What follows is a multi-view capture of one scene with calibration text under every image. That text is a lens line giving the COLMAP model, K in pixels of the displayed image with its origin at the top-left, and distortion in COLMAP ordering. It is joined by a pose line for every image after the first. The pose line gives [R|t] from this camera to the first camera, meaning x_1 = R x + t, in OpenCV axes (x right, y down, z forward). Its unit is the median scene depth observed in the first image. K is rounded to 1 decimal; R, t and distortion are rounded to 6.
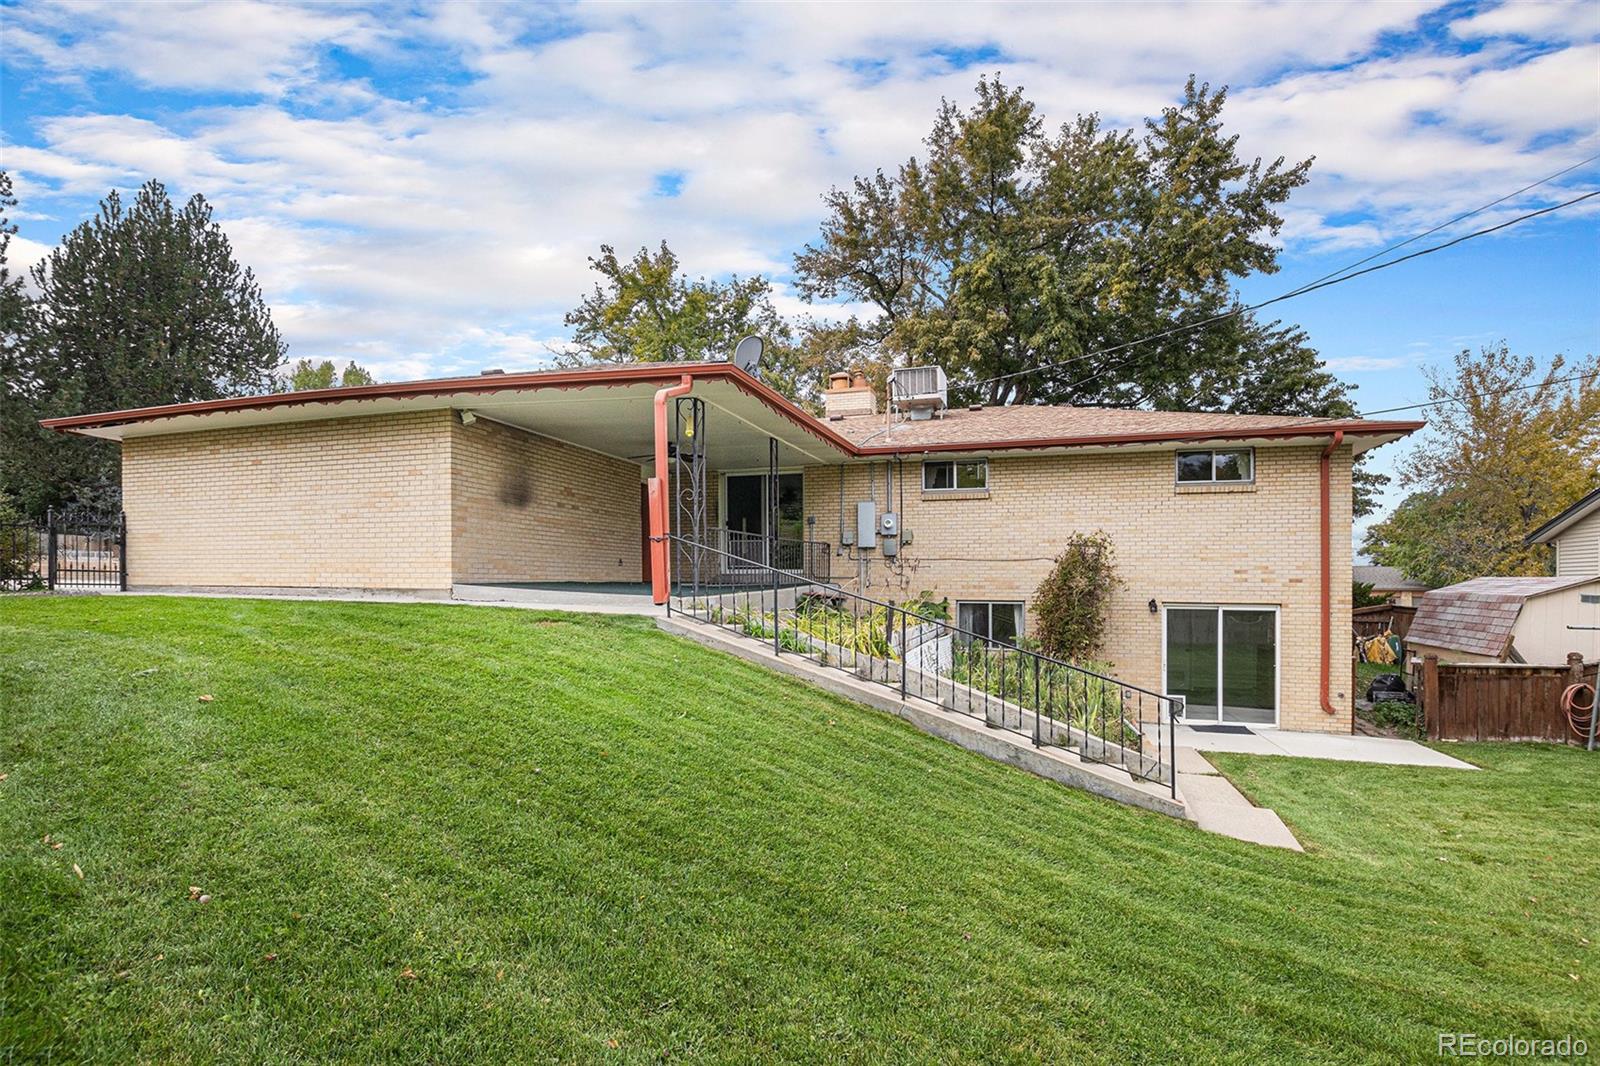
lens RADIAL K [[739.9, 0, 802.6], [0, 739.9, 532.2], [0, 0, 1]] dist [-0.023565, 0.000101]
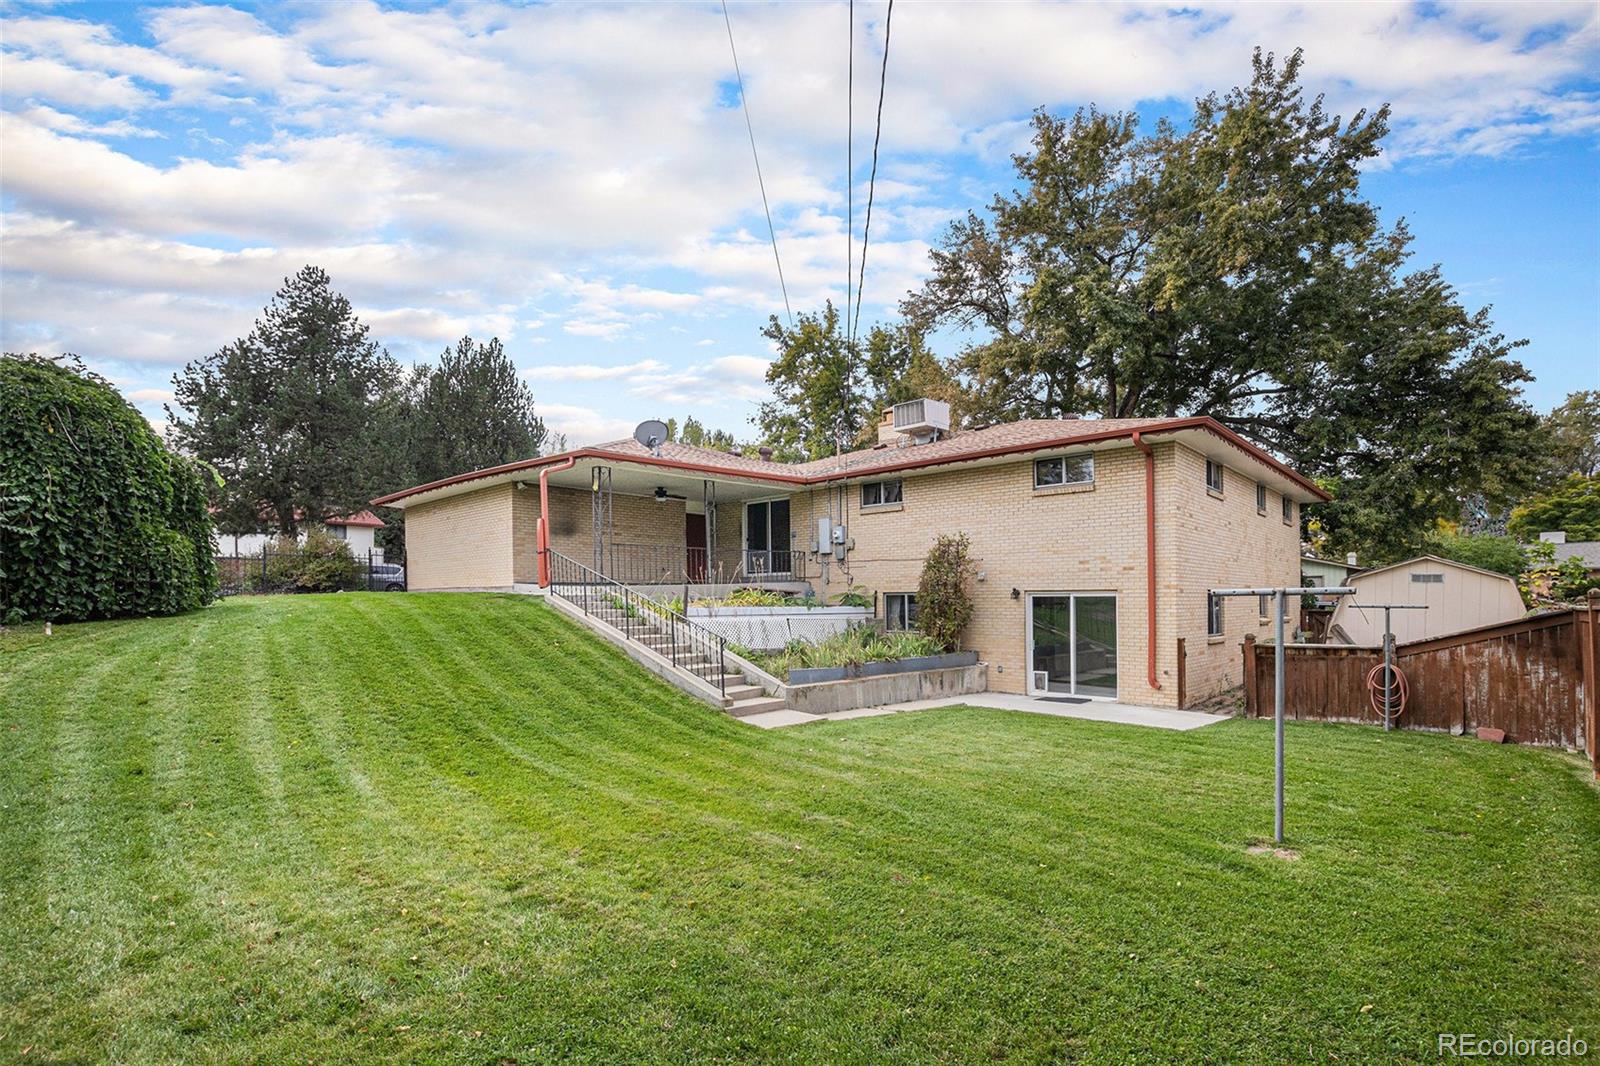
lens RADIAL K [[739.9, 0, 798.4], [0, 739.9, 534.7], [0, 0, 1]] dist [-0.023565, 0.000101]
pose [[0.901855, -0.048517, -0.429306, 0.672491], [0.040335, 0.998790, -0.028144, 0.025273], [0.430152, 0.008066, 0.902721, -0.209015]]
